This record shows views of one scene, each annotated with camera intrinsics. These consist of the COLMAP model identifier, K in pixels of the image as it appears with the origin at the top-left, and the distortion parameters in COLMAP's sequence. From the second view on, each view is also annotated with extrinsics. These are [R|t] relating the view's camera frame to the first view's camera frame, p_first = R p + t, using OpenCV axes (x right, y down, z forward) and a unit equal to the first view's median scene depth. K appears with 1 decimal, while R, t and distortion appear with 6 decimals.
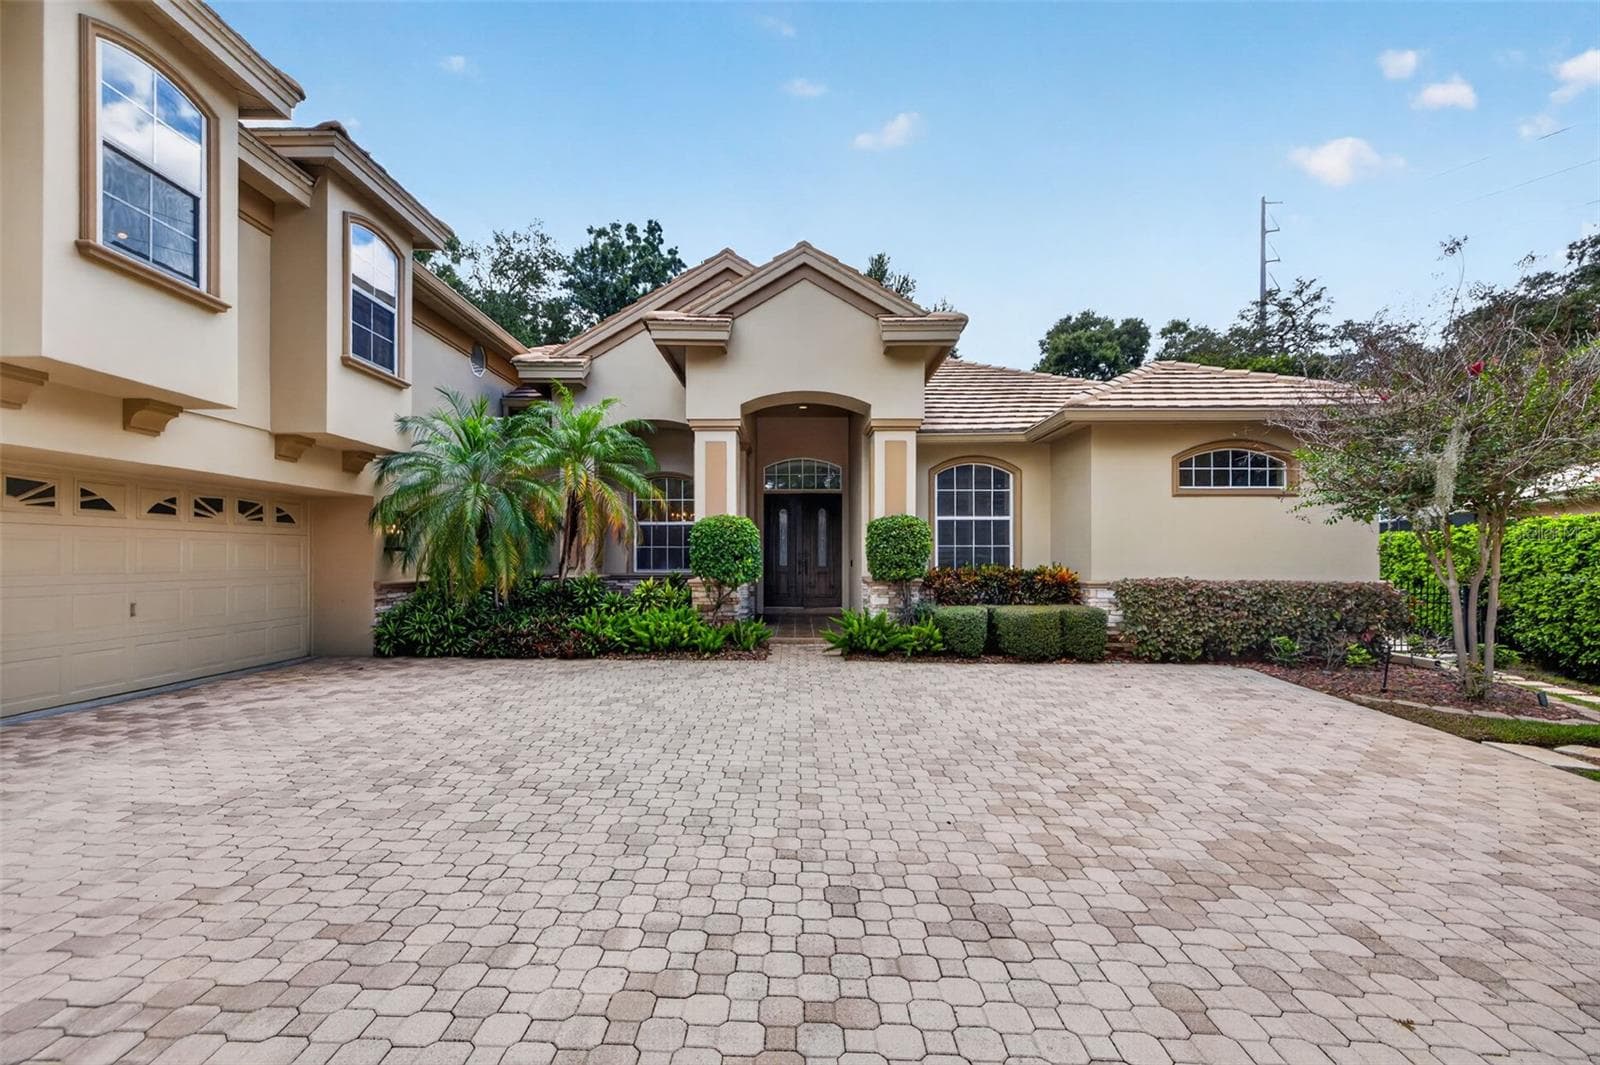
lens RADIAL K [[682.0, 0, 799.7], [0, 682.0, 554.9], [0, 0, 1]] dist [-0.009769, -0.000345]
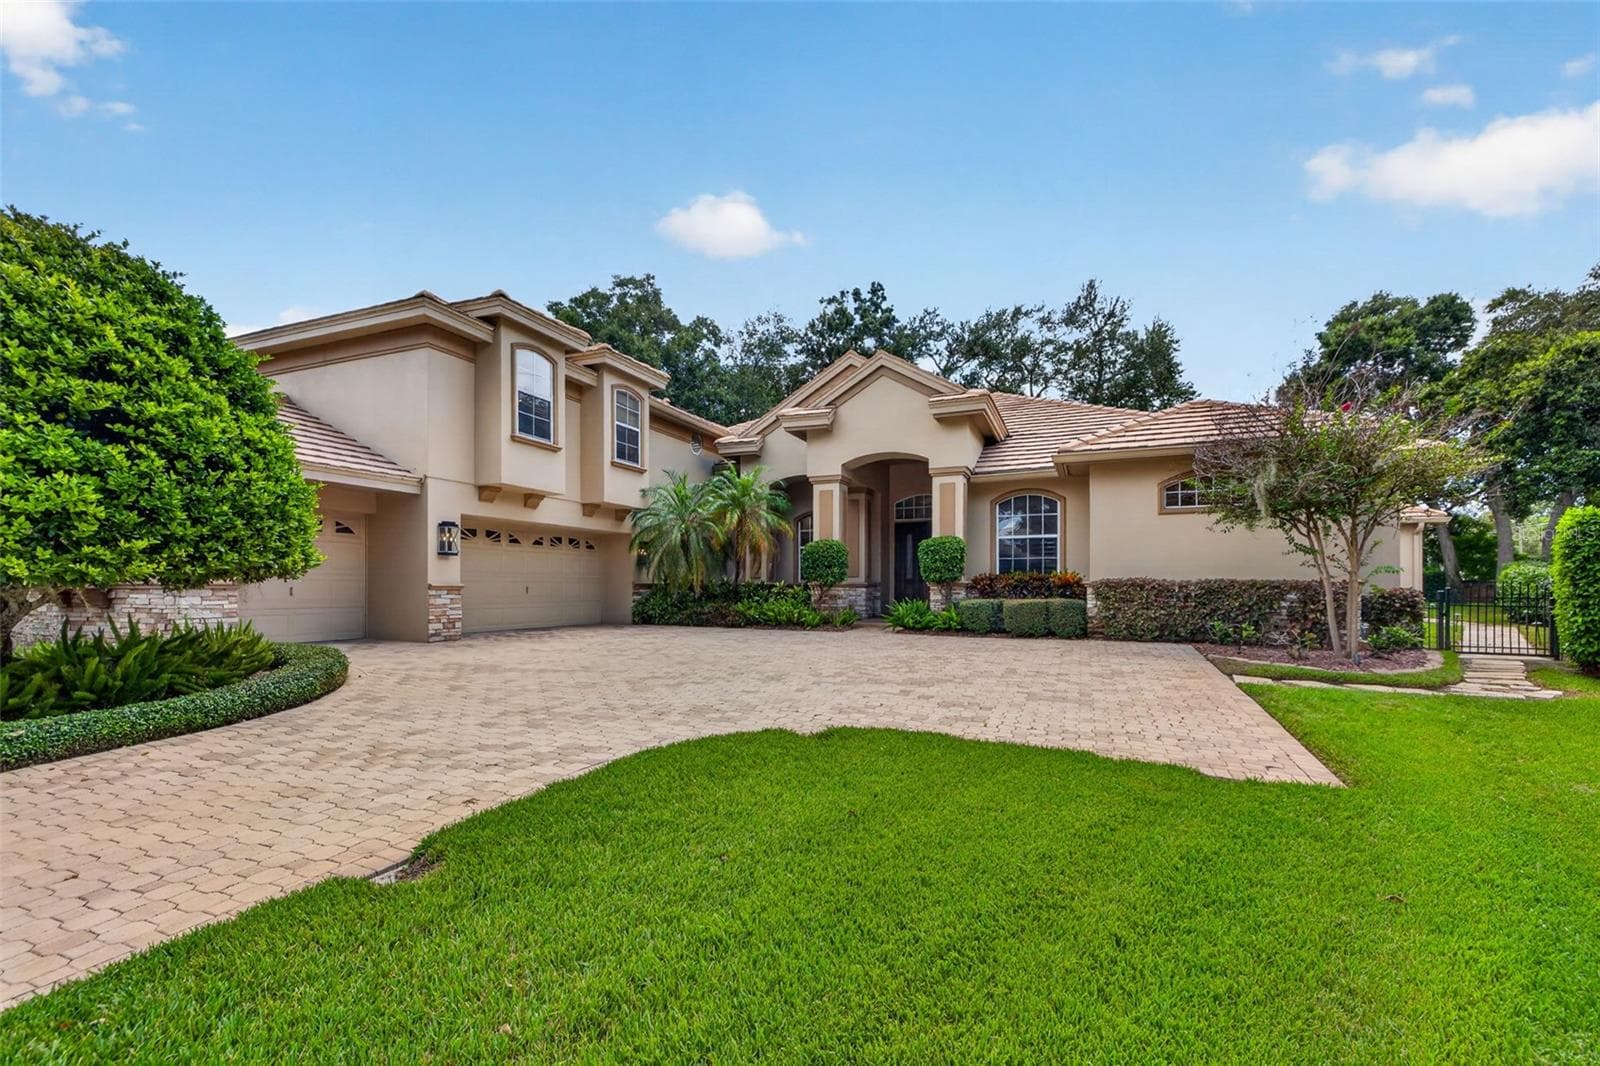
lens RADIAL K [[682.0, 0, 791.6], [0, 682.0, 586.9], [0, 0, 1]] dist [-0.009769, -0.000345]
pose [[0.922594, 0.000006, -0.385773, 0.386747], [0.001731, 0.999990, 0.004155, 0.039823], [0.385769, -0.004502, 0.922584, -0.417742]]
